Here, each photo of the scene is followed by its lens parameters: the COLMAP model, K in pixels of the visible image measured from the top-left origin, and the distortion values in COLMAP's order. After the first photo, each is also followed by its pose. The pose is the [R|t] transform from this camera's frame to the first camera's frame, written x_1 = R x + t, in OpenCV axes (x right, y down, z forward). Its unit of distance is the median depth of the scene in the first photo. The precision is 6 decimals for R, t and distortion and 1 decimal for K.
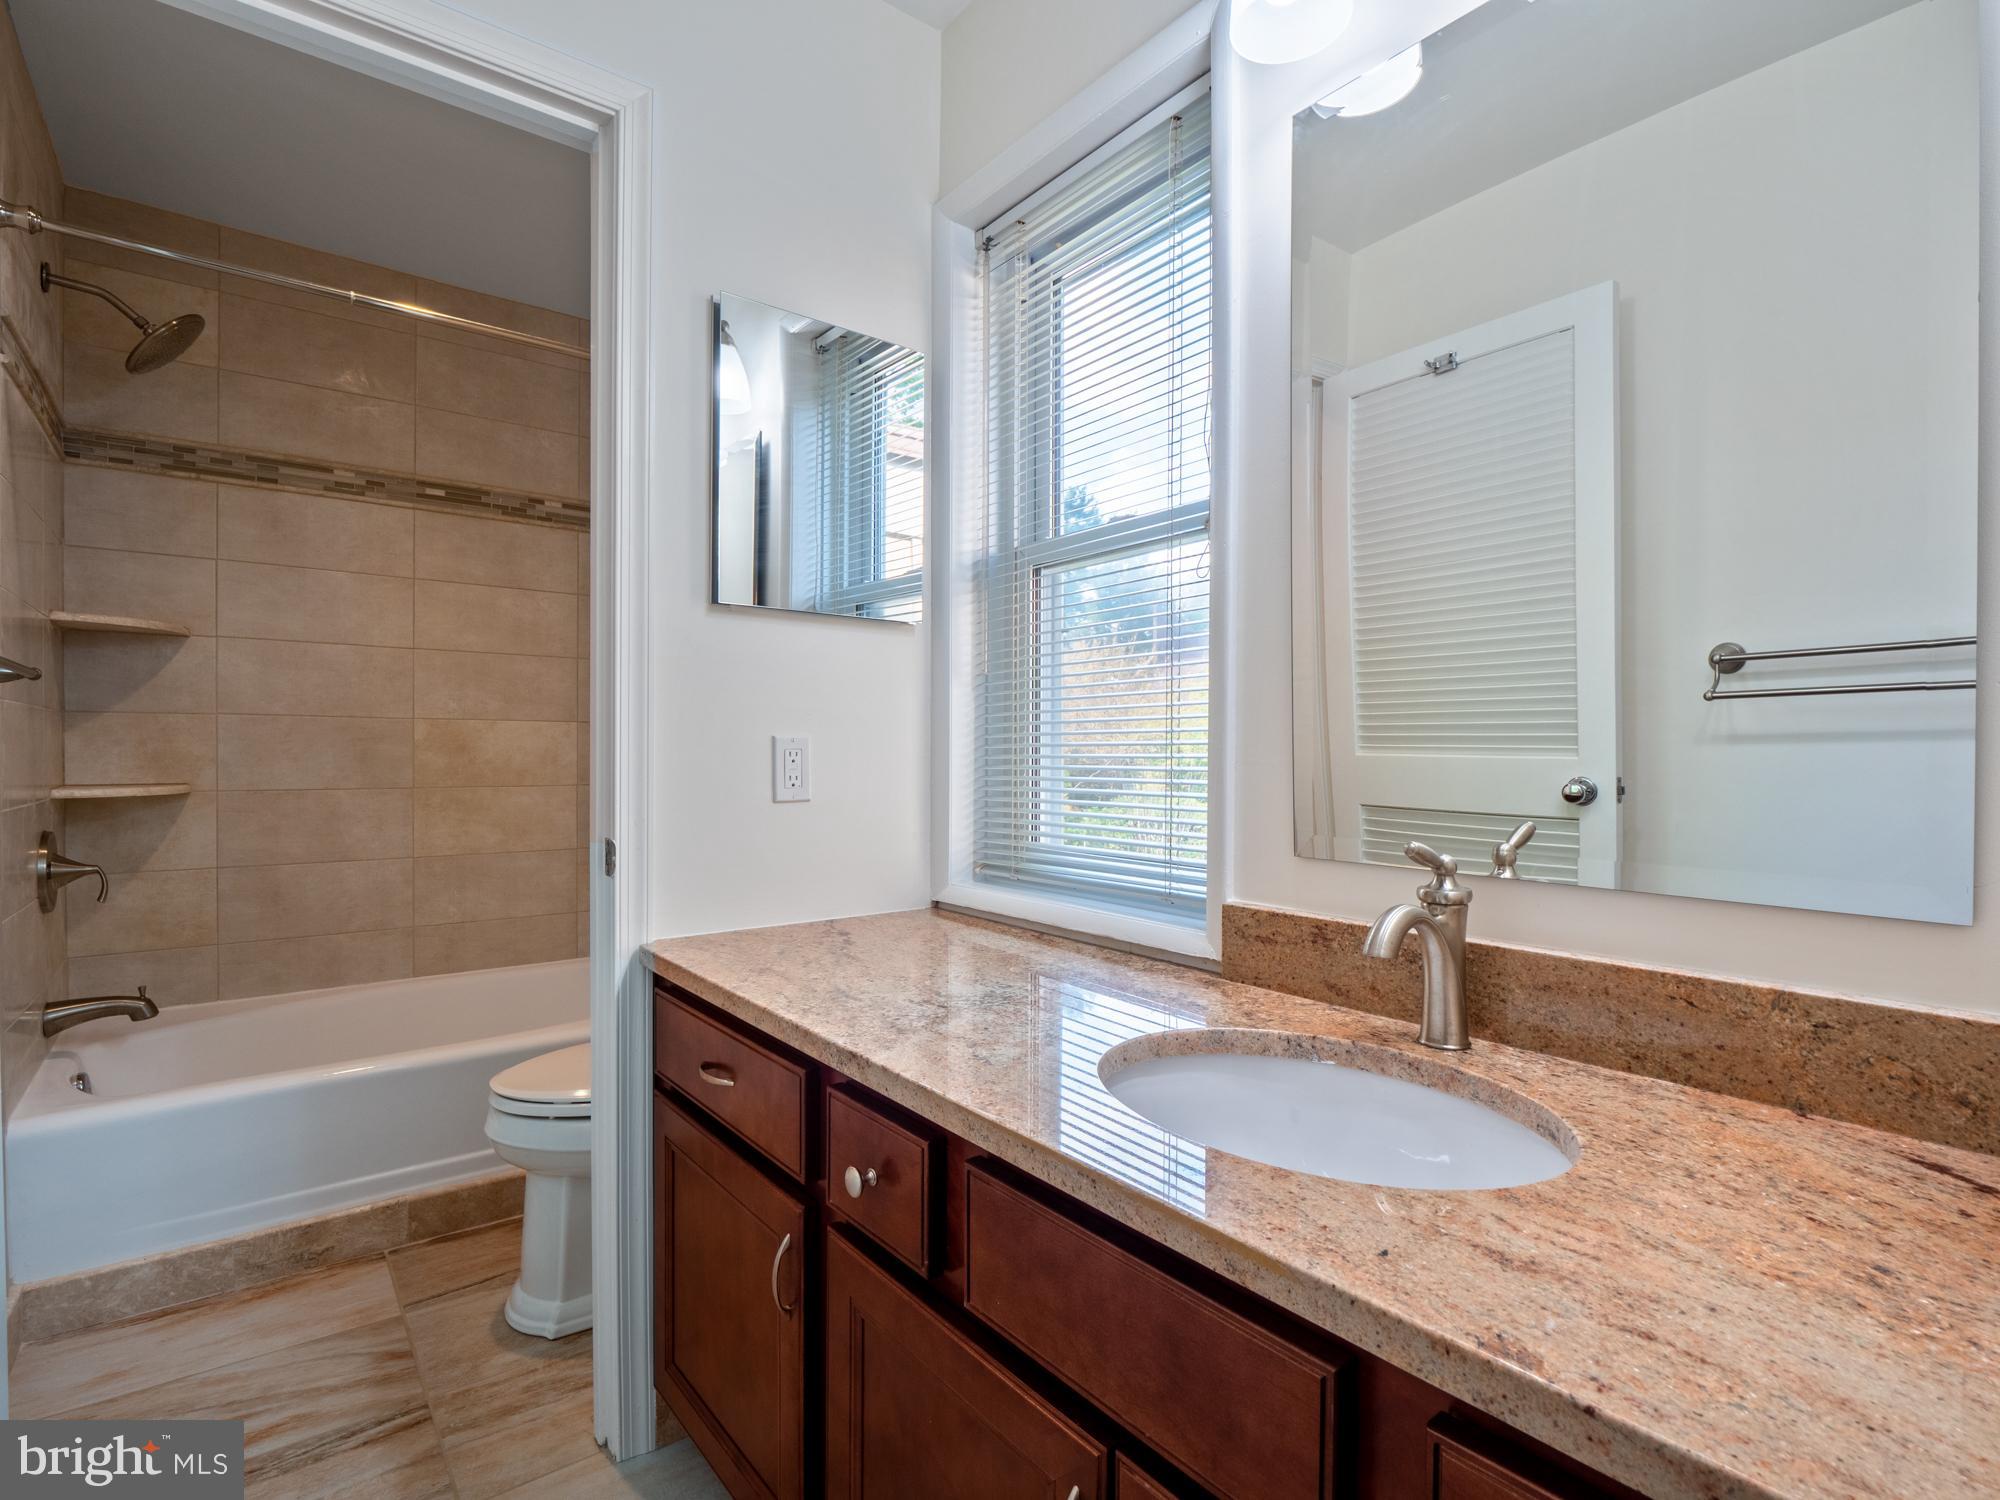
lens RADIAL K [[979.7, 0, 982.7], [0, 979.7, 780.0], [0, 0, 1]] dist [-0.014906, 0.000763]
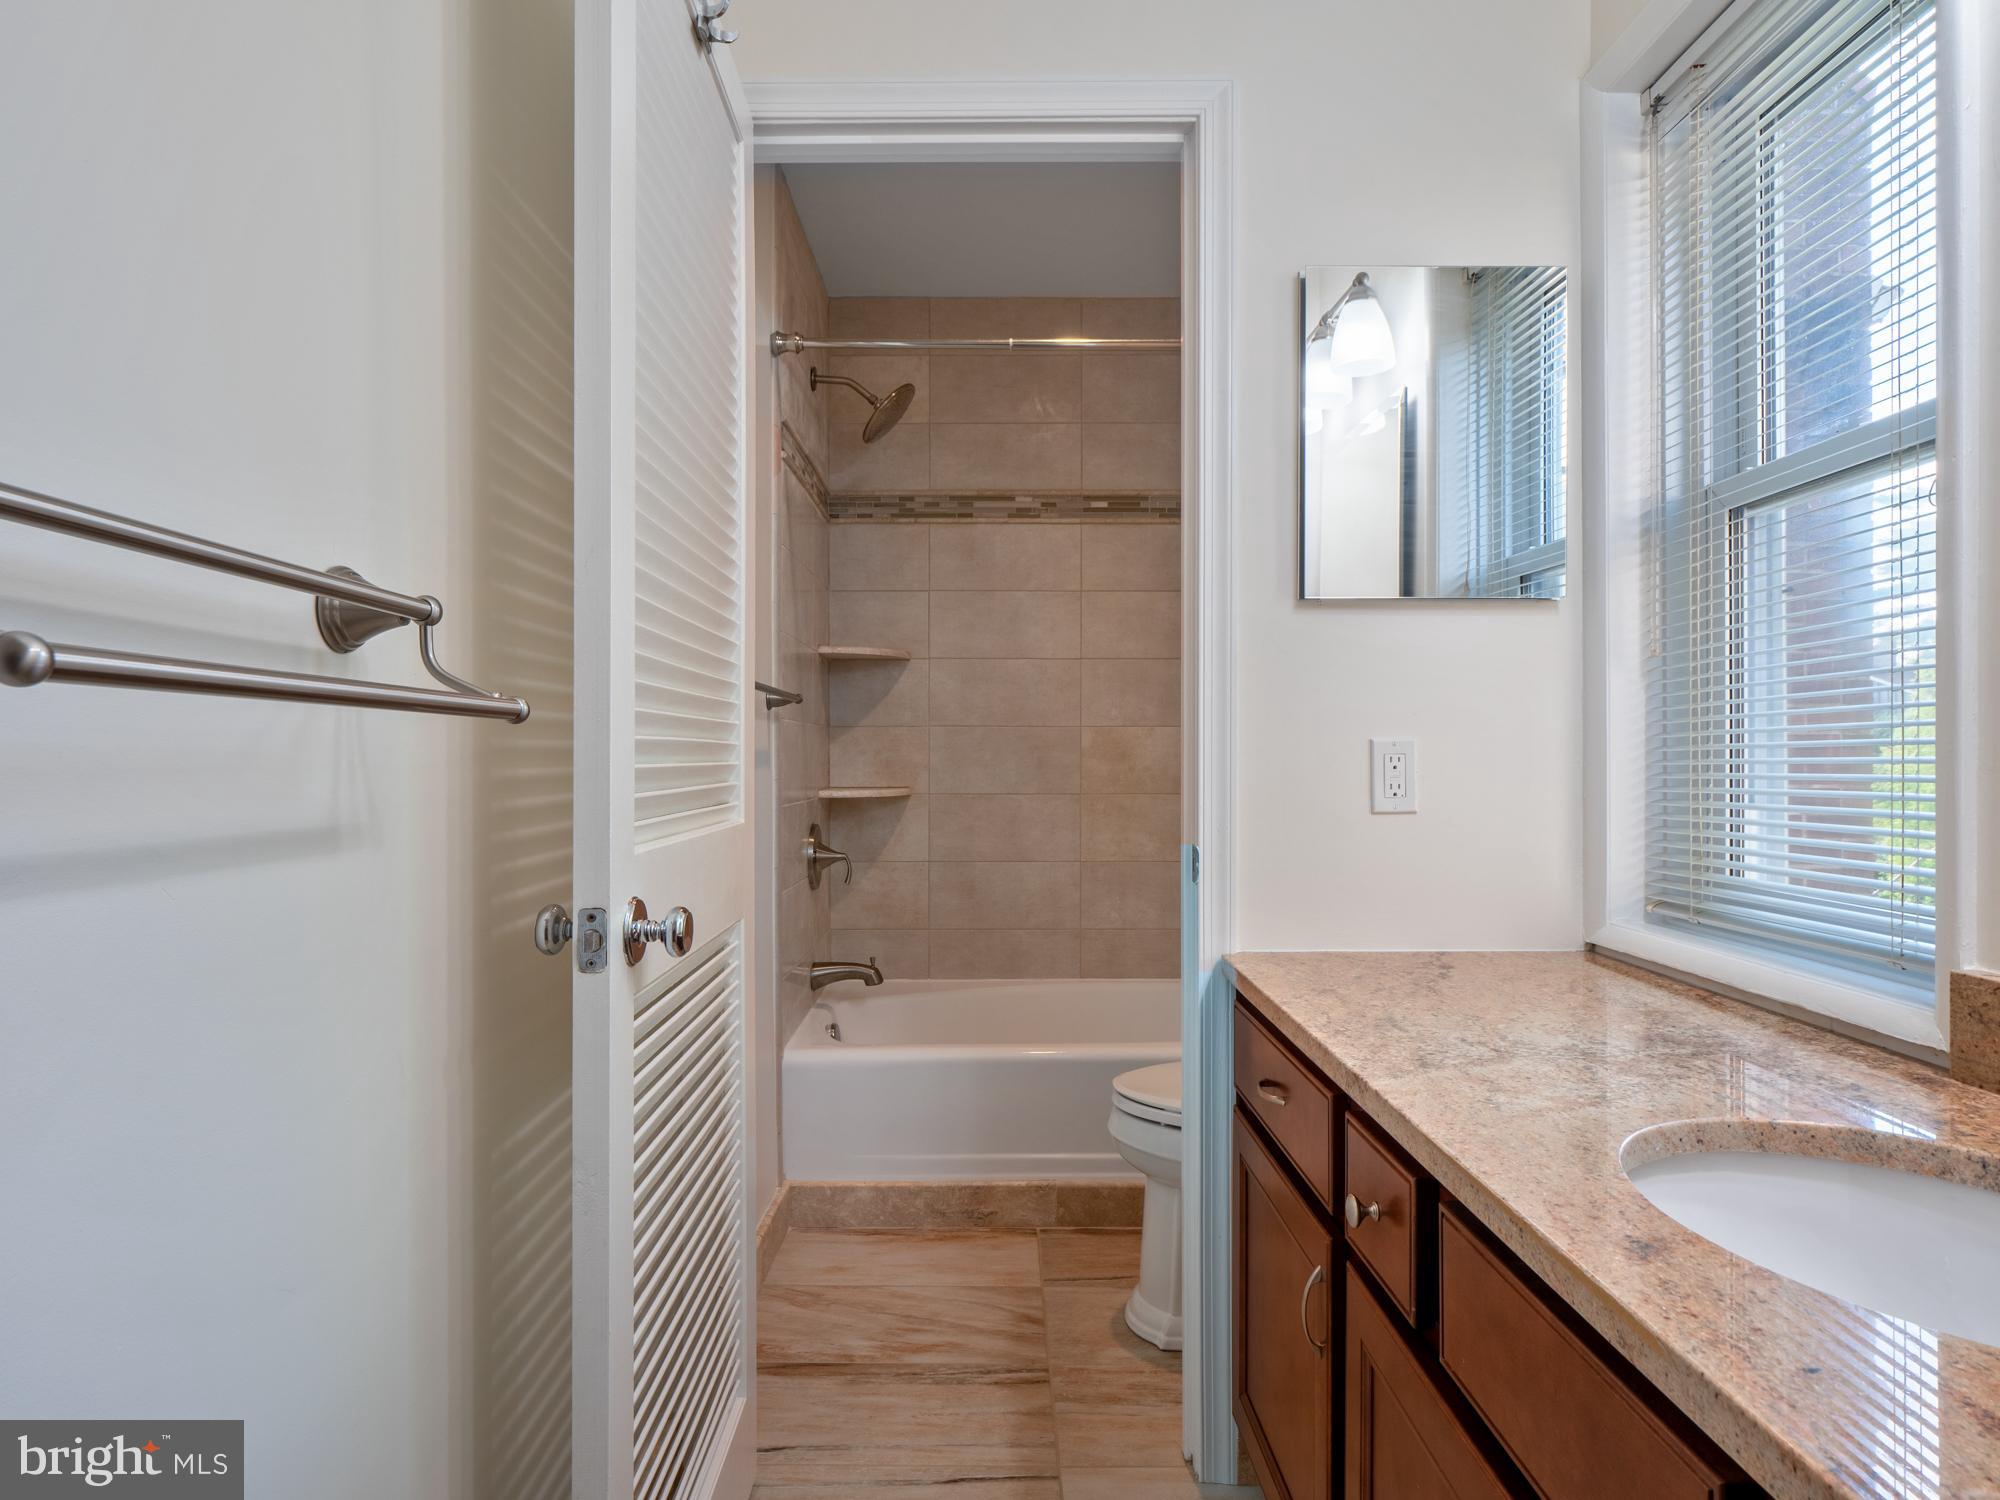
lens RADIAL K [[1156.9, 0, 963.1], [0, 1156.9, 795.7], [0, 0, 1]] dist [0.005999, -0.015179]
pose [[0.782666, 0.015929, -0.622238, 0.123914], [-0.013871, 0.999871, 0.008148, 0.002479], [0.622288, 0.002254, 0.782785, -0.053310]]
